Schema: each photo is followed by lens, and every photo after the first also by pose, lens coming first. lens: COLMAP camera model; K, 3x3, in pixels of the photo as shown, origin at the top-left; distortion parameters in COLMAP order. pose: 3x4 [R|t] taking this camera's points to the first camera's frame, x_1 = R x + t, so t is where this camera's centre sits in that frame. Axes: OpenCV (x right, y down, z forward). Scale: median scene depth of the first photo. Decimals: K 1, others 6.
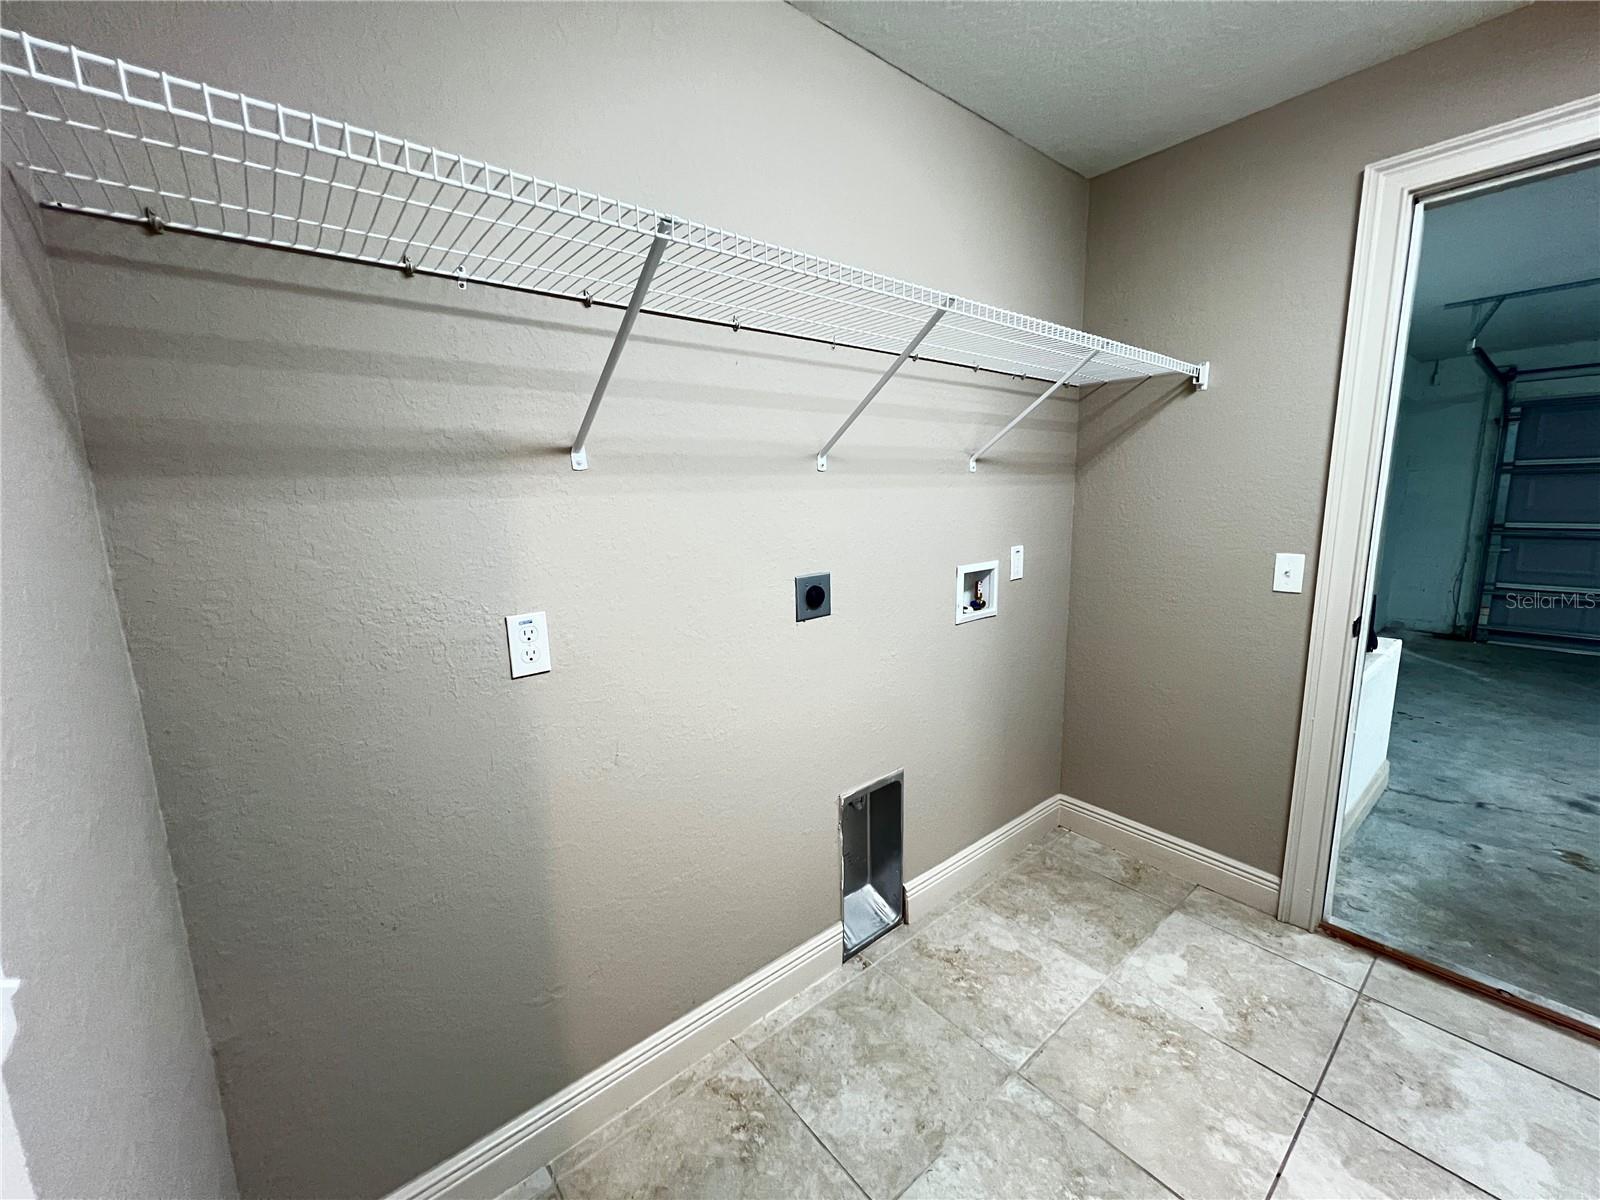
lens RADIAL K [[639.9, 0, 801.6], [0, 639.9, 599.0], [0, 0, 1]] dist [-0.001951, -0.000393]
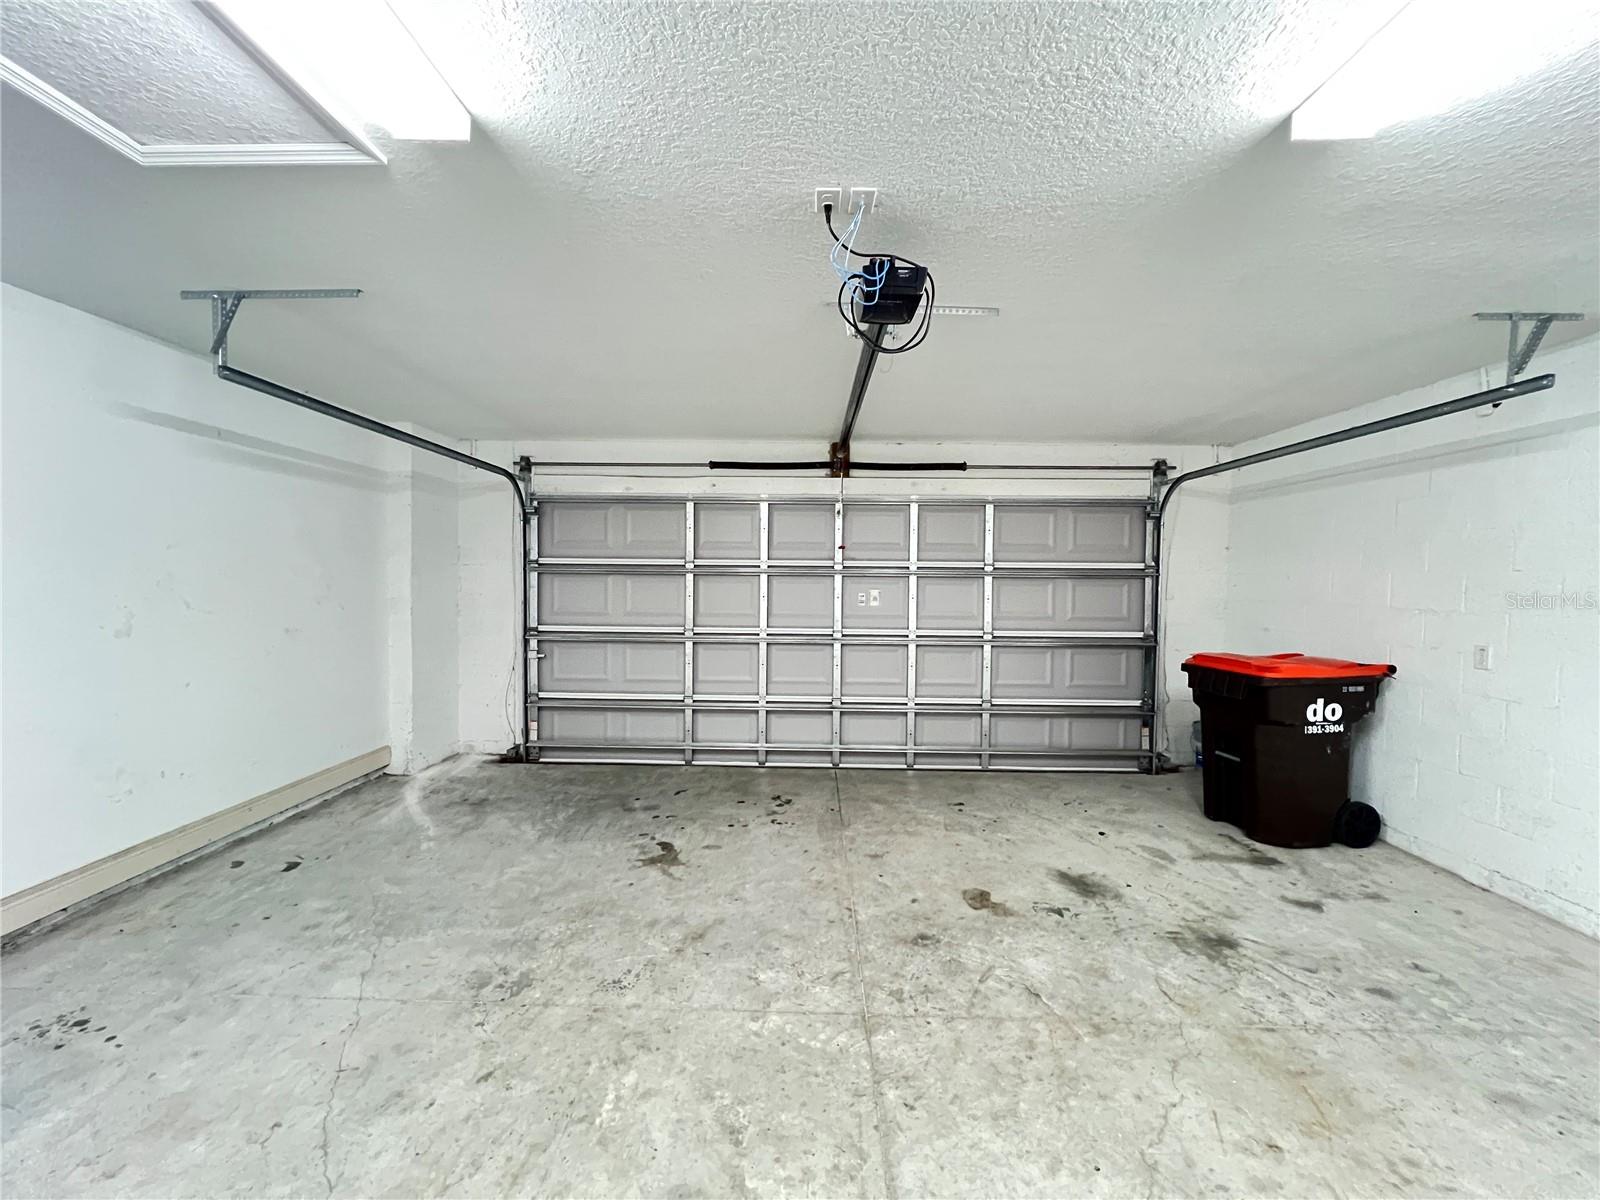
lens RADIAL K [[639.9, 0, 799.7], [0, 639.9, 597.7], [0, 0, 1]] dist [-0.001951, -0.000393]
pose [[0.653157, -0.000612, 0.757223, 0.687056], [0.109968, 0.989475, -0.094055, -0.034494], [-0.749195, 0.144703, 0.646349, 0.140913]]
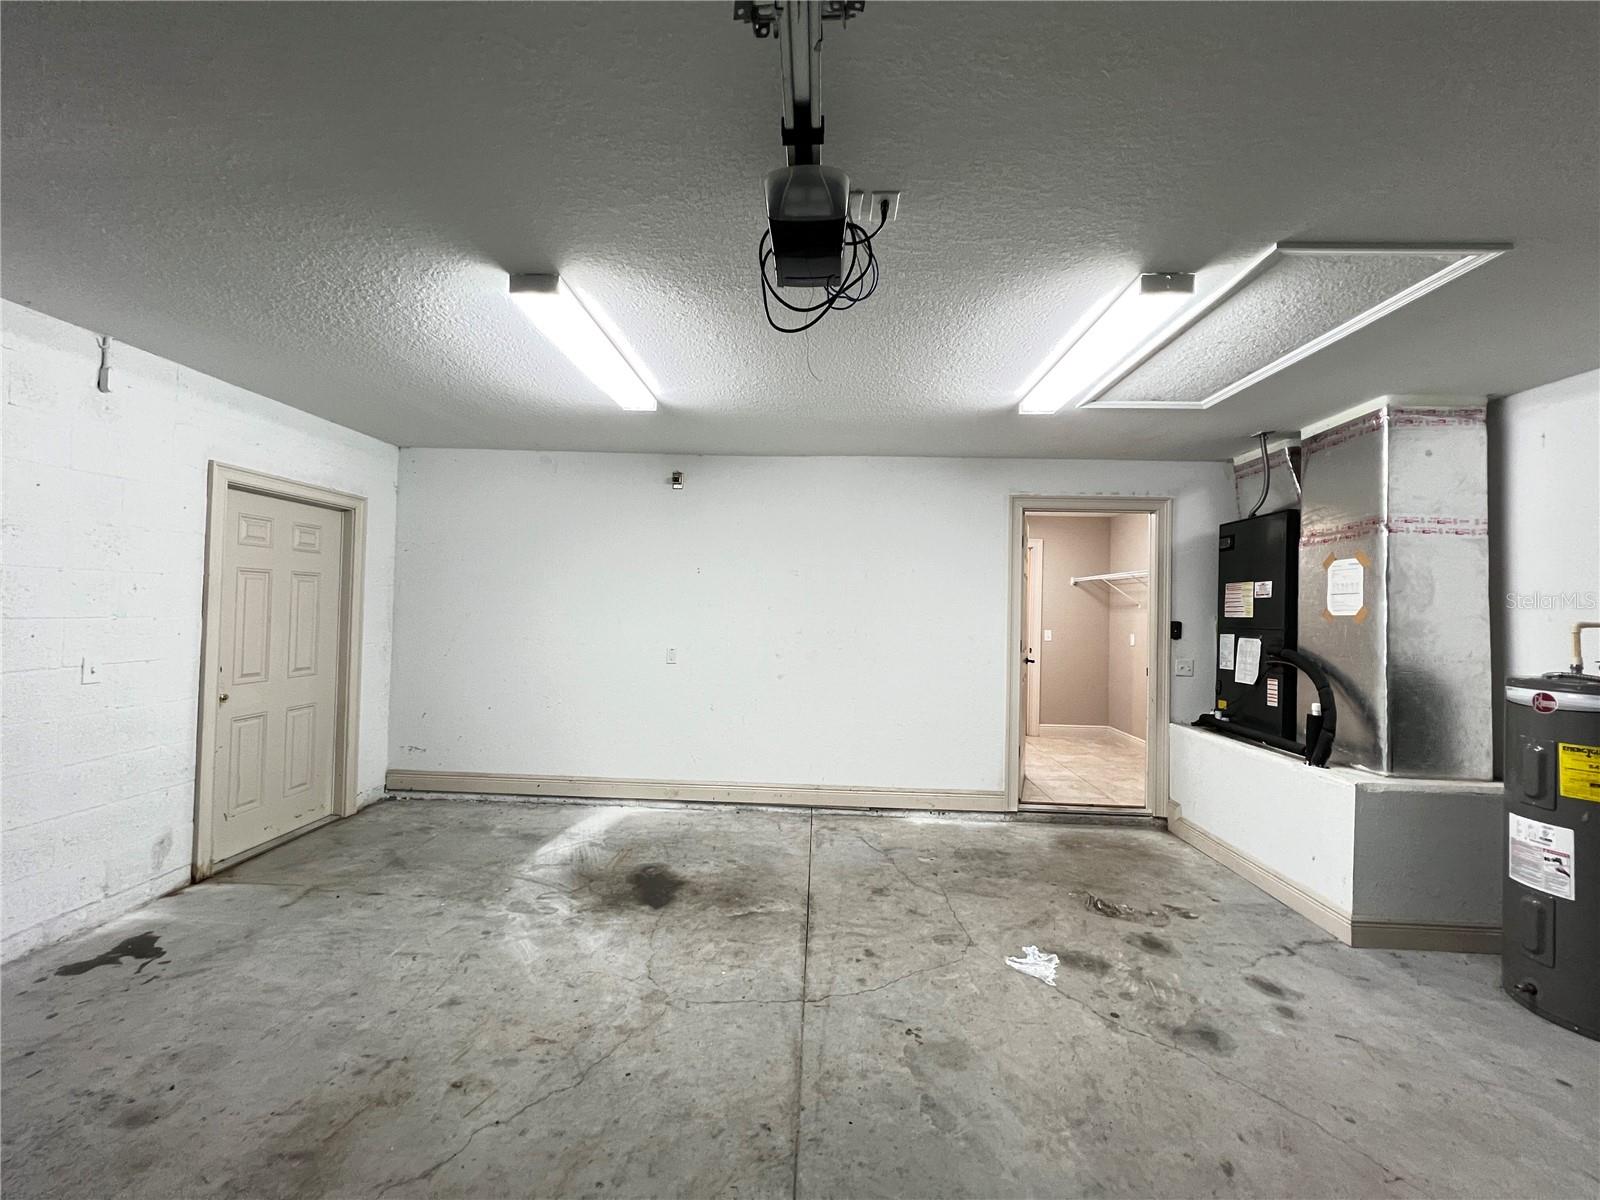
lens RADIAL K [[639.9, 0, 799.0], [0, 639.9, 598.4], [0, 0, 1]] dist [-0.001951, -0.000393]
pose [[-0.668304, -0.017393, -0.743685, 1.207936], [-0.143576, 0.983945, 0.106011, -0.105254], [0.729901, 0.177623, -0.660072, 0.528054]]
